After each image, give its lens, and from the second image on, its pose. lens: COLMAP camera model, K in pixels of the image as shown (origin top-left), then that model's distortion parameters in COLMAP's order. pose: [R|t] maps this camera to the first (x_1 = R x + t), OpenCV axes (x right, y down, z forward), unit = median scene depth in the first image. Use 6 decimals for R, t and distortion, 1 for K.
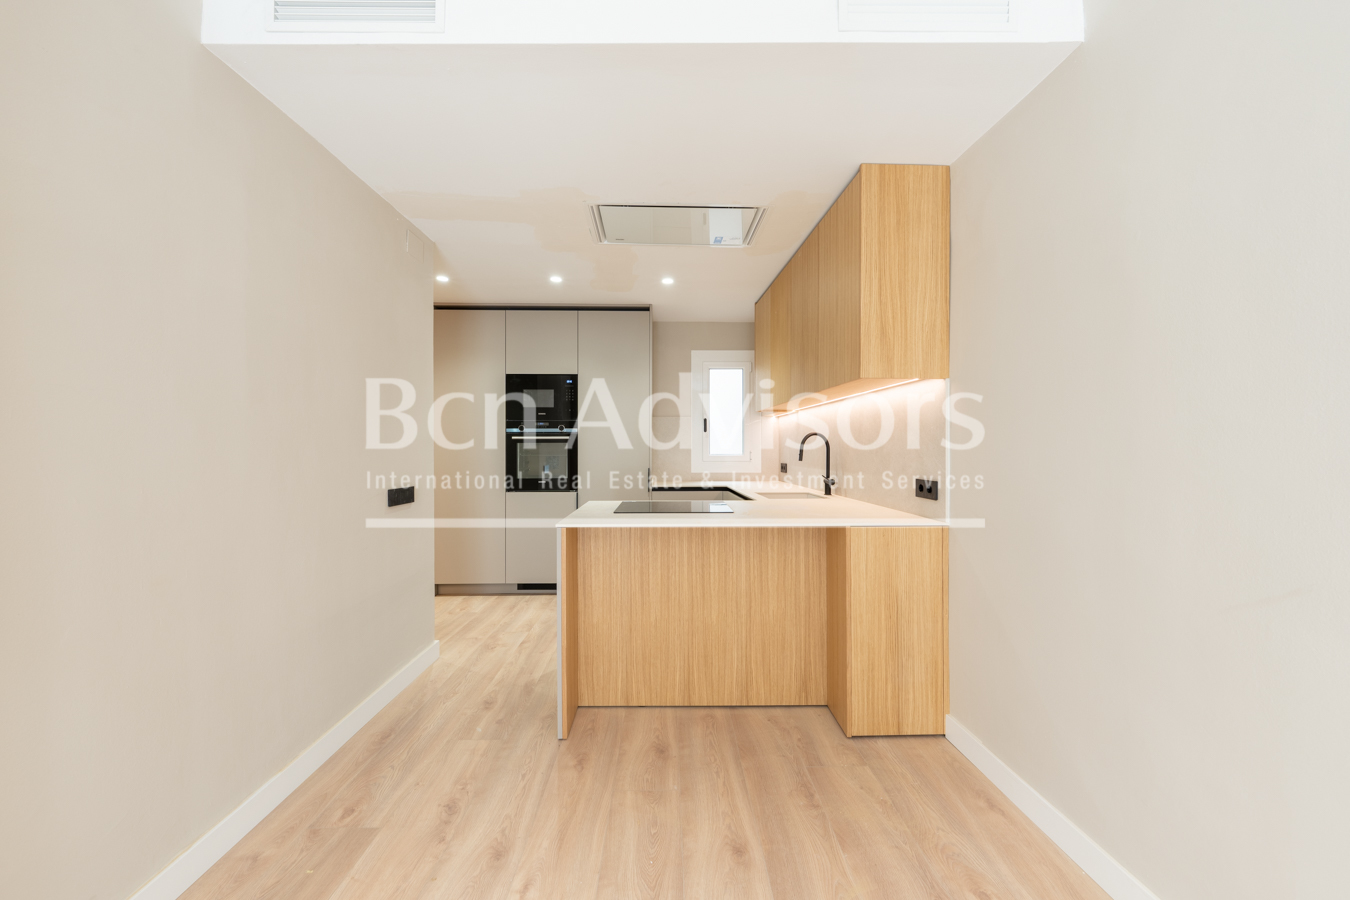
lens RADIAL K [[528.9, 0, 674.6], [0, 528.9, 447.3], [0, 0, 1]] dist [-0.000145, 0.000404]
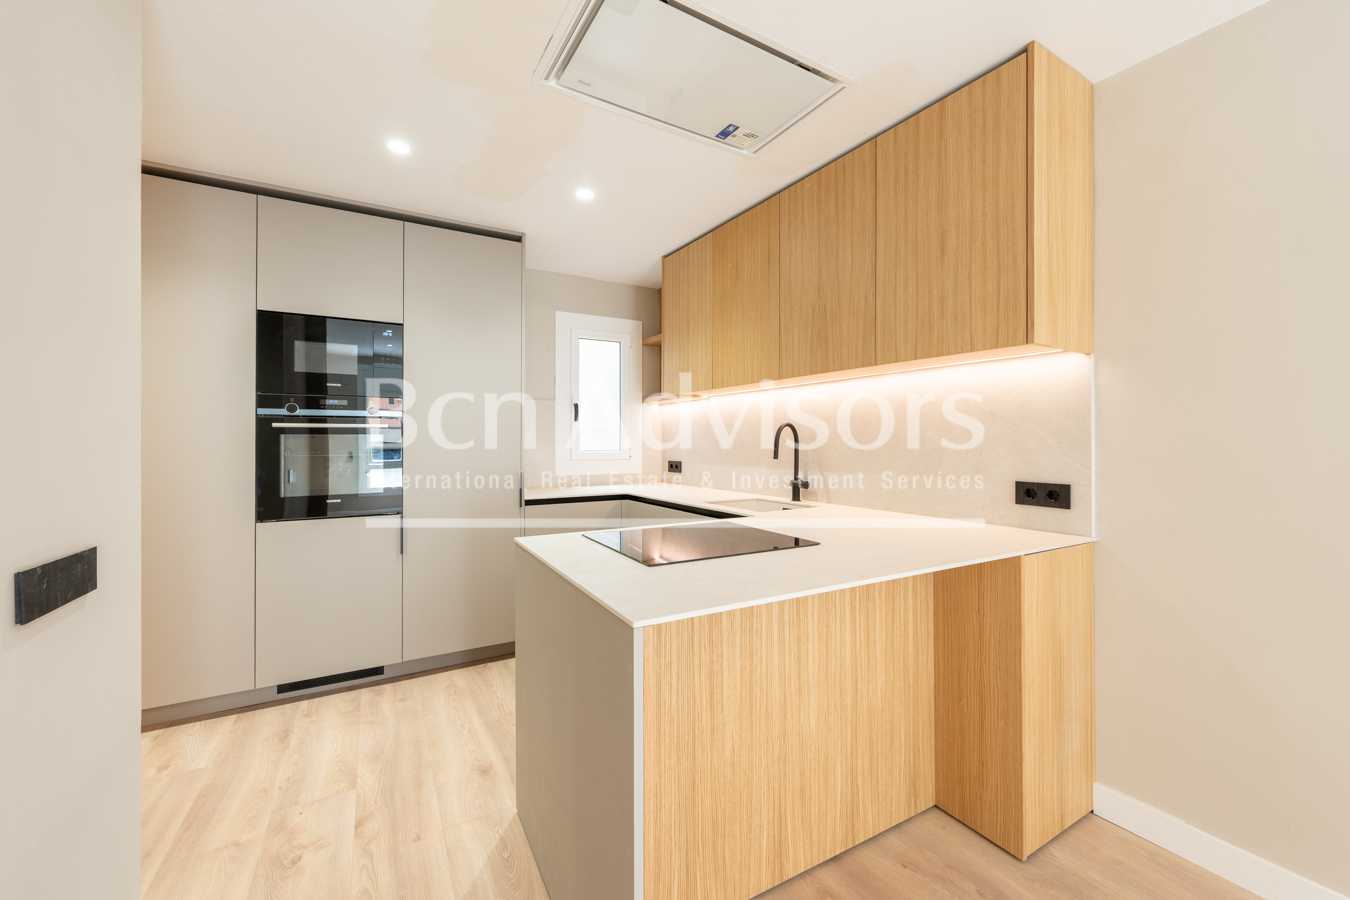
lens RADIAL K [[536.1, 0, 688.2], [0, 536.1, 437.4], [0, 0, 1]] dist [-0.000805, 0.000176]
pose [[0.876626, 0.002243, 0.481166, -0.348553], [0.001303, 0.999974, -0.007035, -0.000686], [-0.481170, 0.006794, 0.876601, 0.526049]]
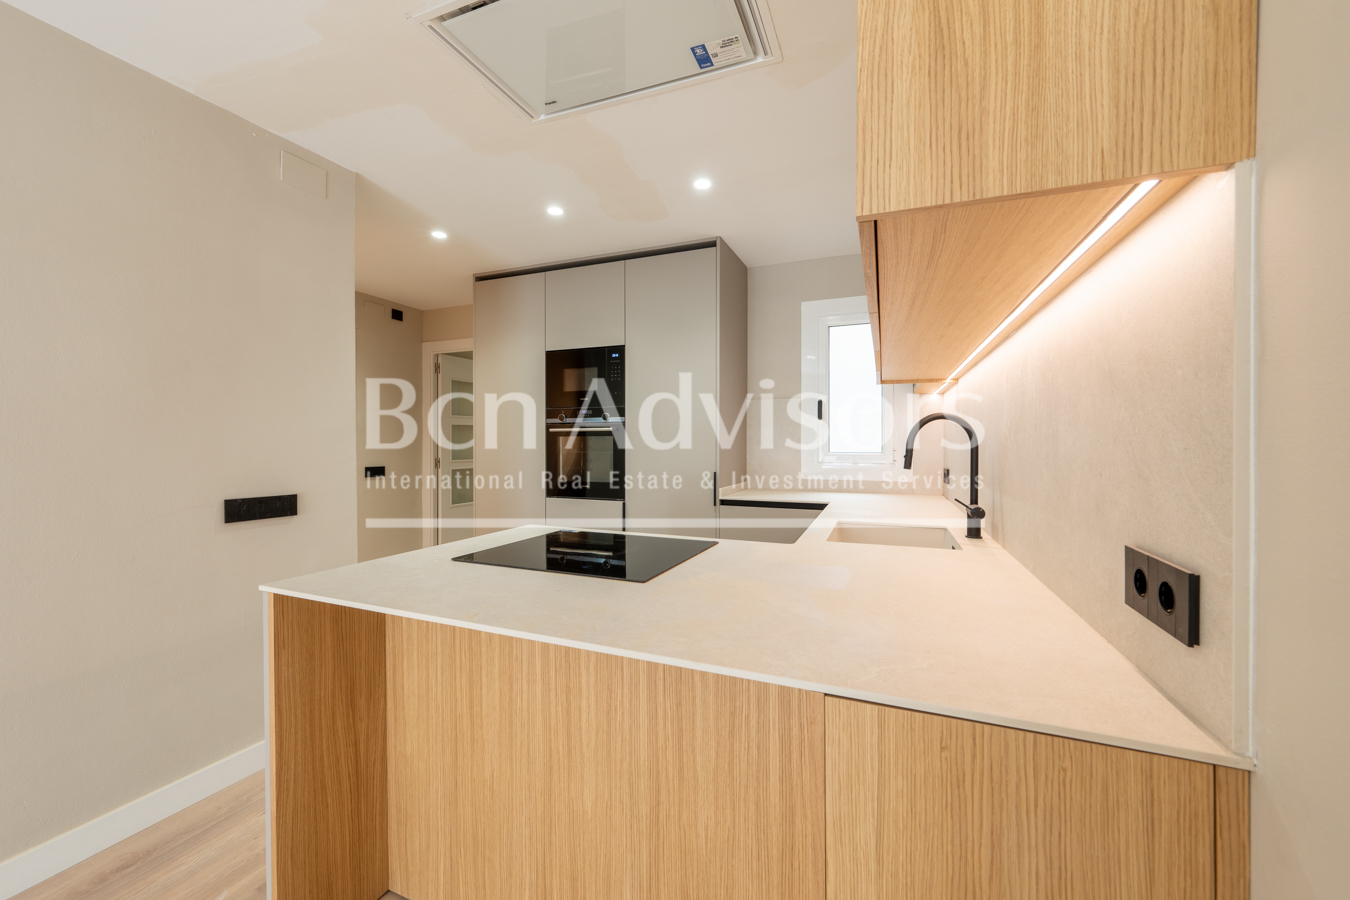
lens RADIAL K [[537.1, 0, 664.6], [0, 537.1, 444.7], [0, 0, 1]] dist [-0.000799, 0.000045]
pose [[0.910710, 0.003176, -0.413034, 0.333984], [-0.000936, 0.999984, 0.005625, -0.001372], [0.413046, -0.004736, 0.910698, 0.592409]]
